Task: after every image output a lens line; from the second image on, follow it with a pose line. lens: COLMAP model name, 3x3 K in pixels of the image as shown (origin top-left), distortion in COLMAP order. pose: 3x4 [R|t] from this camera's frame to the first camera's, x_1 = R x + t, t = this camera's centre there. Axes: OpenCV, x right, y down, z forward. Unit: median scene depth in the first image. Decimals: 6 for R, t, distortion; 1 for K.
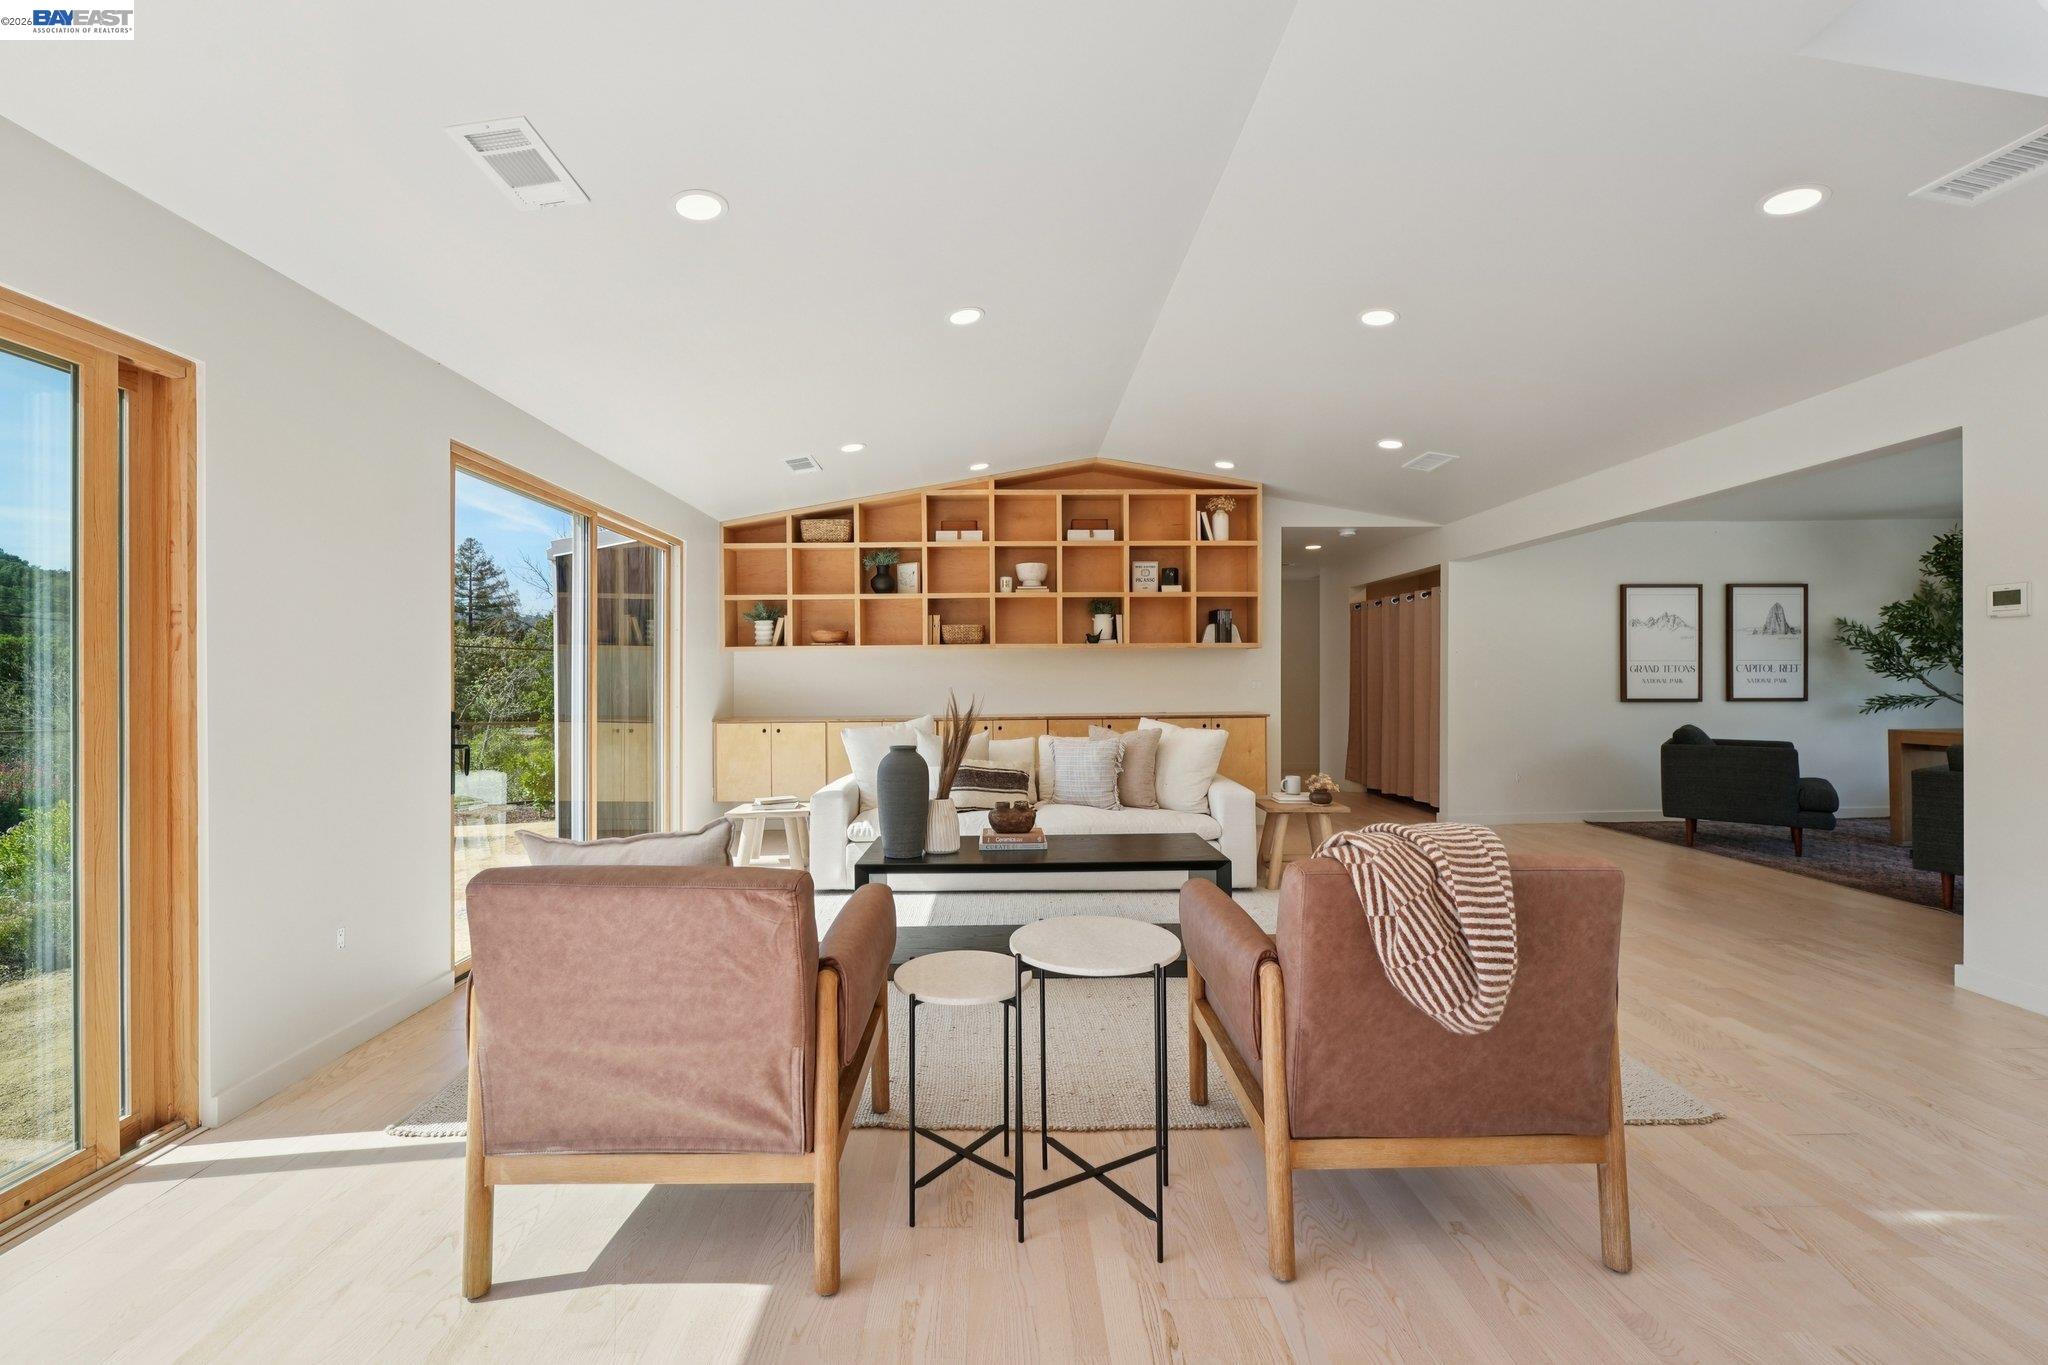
lens RADIAL K [[828.7, 0, 1011.9], [0, 828.7, 674.2], [0, 0, 1]] dist [0.000386, -0.000104]
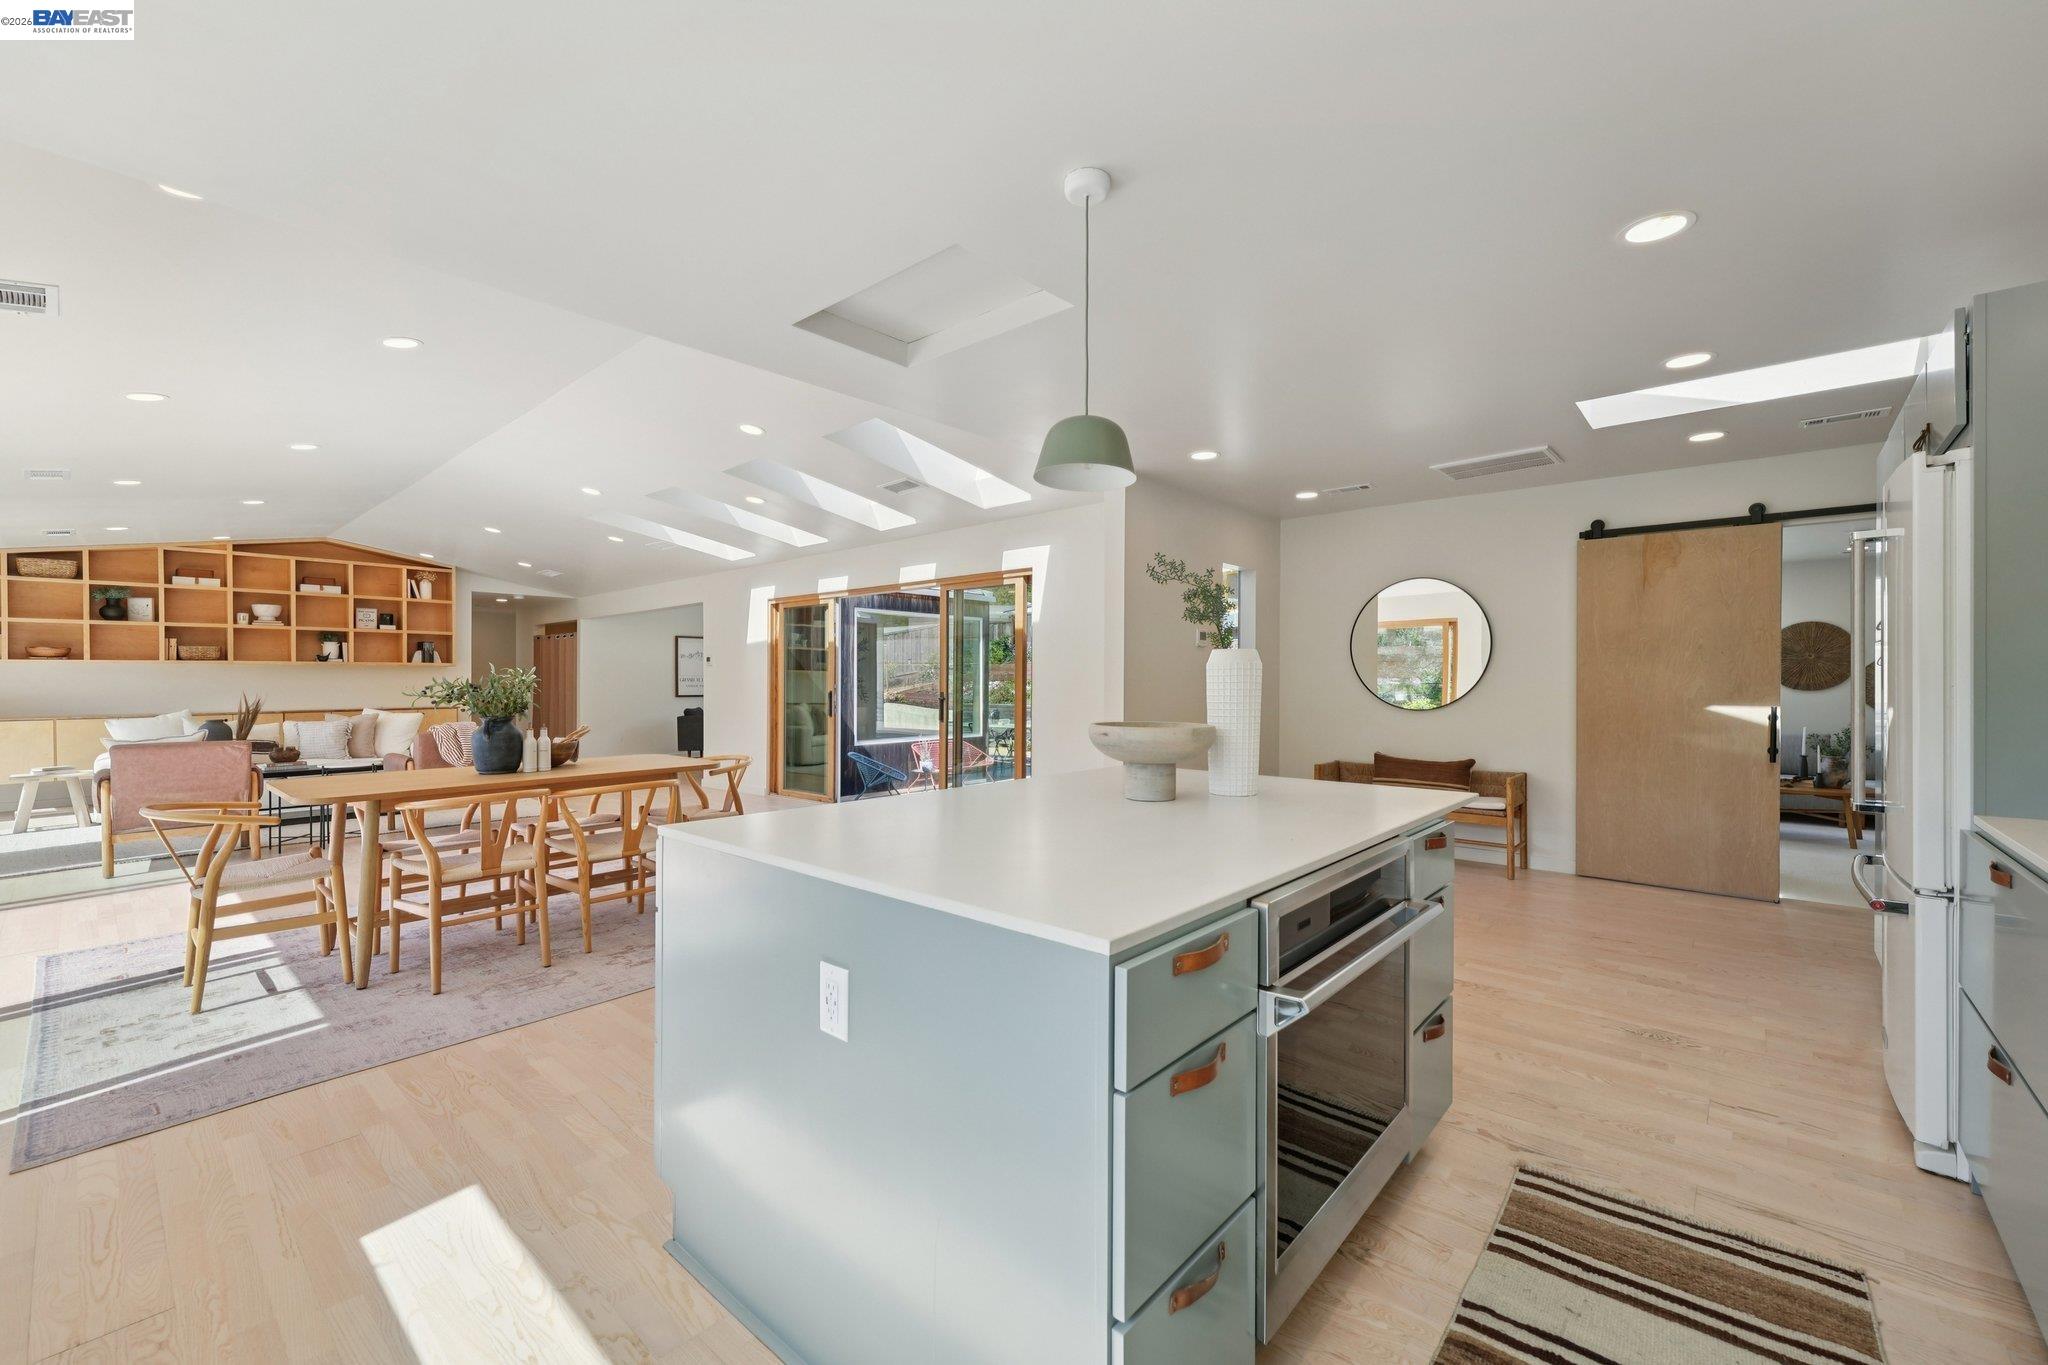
lens RADIAL K [[828.7, 0, 1018.7], [0, 828.7, 685.6], [0, 0, 1]] dist [0.000386, -0.000104]
pose [[0.675625, -0.001680, 0.737243, -0.155317], [-0.003755, 0.999977, 0.005720, -0.007287], [-0.737236, -0.006633, 0.675603, -0.930022]]
